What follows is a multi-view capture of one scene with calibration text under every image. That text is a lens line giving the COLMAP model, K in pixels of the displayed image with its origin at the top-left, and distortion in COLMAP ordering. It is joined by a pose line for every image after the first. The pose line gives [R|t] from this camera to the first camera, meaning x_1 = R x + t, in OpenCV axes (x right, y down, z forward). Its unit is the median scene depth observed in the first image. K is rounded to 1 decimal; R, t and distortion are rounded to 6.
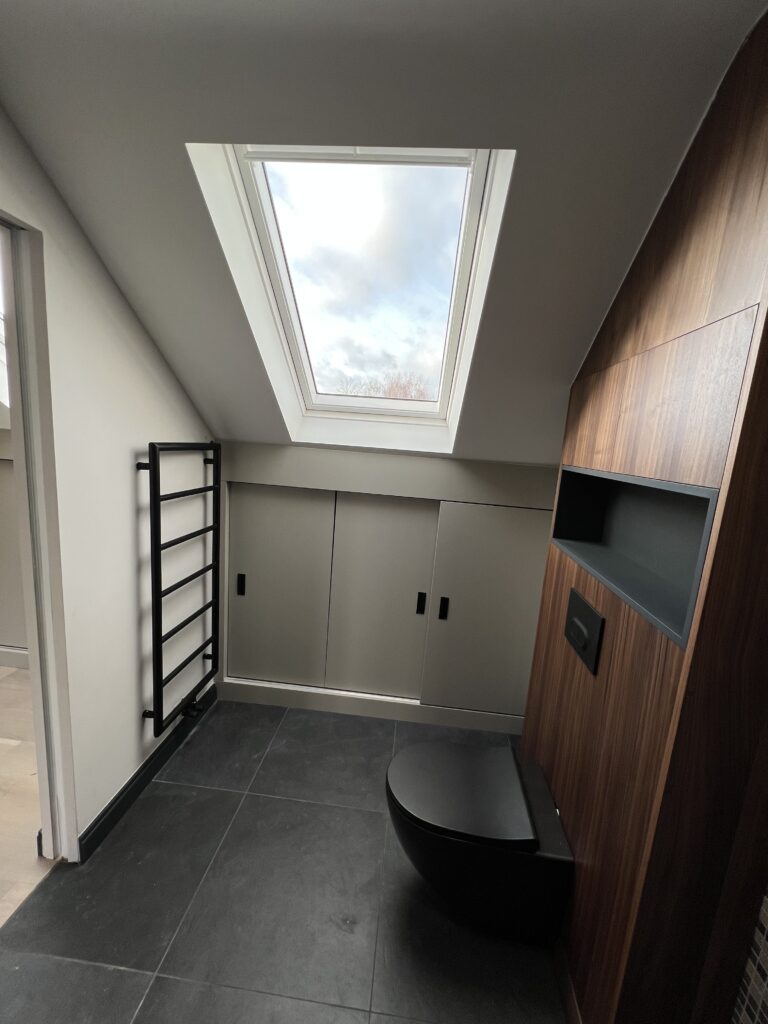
lens RADIAL K [[409.0, 0, 386.5], [0, 409.0, 512.5], [0, 0, 1]] dist [-0.000838, 0.000364]
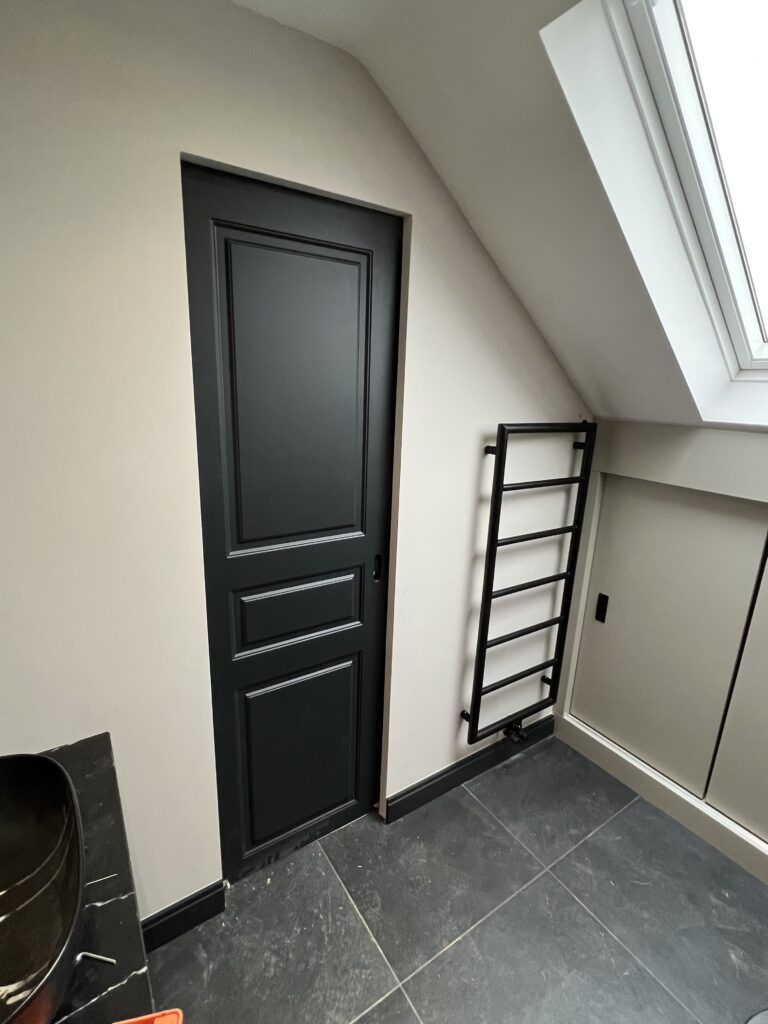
lens RADIAL K [[483.6, 0, 403.7], [0, 483.6, 507.2], [0, 0, 1]] dist [-0.000876, 0.000154]
pose [[0.626264, 0.149684, -0.765106, 0.084078], [-0.128534, 0.987789, 0.088040, -0.046173], [0.768942, 0.043206, 0.637857, 0.147963]]
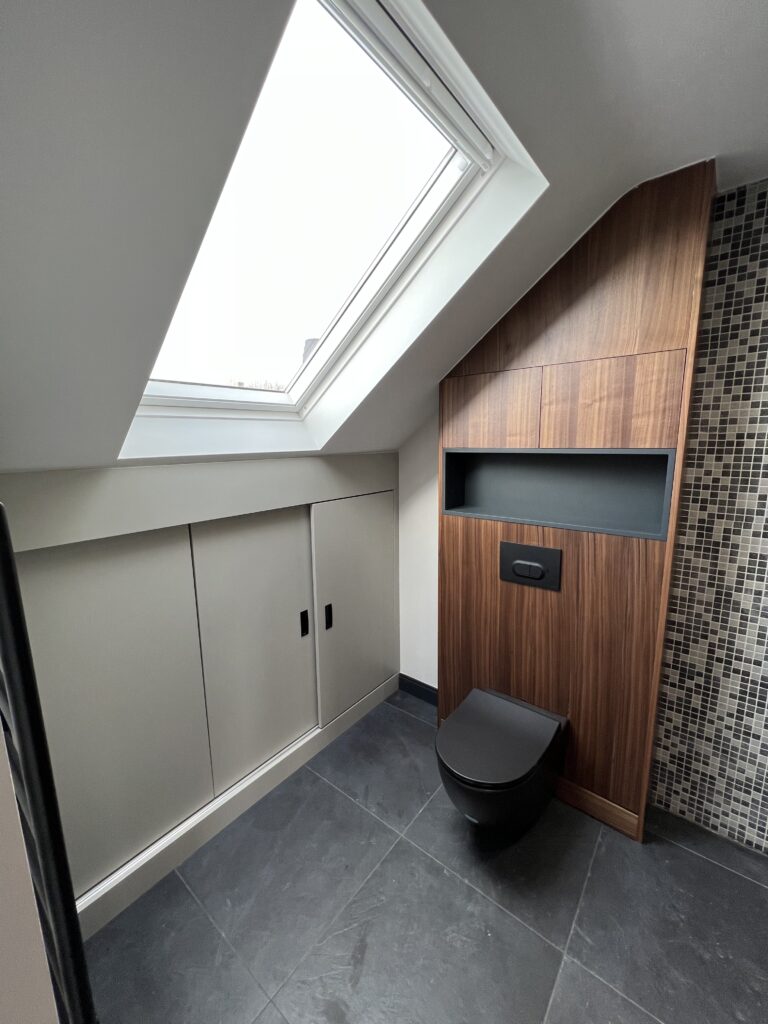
lens RADIAL K [[409.0, 0, 382.7], [0, 409.0, 510.6], [0, 0, 1]] dist [-0.000838, 0.000364]
pose [[0.560780, -0.228014, 0.795949, -0.517067], [0.202498, 0.969908, 0.135179, -0.108483], [-0.802820, 0.085372, 0.590077, 0.361742]]
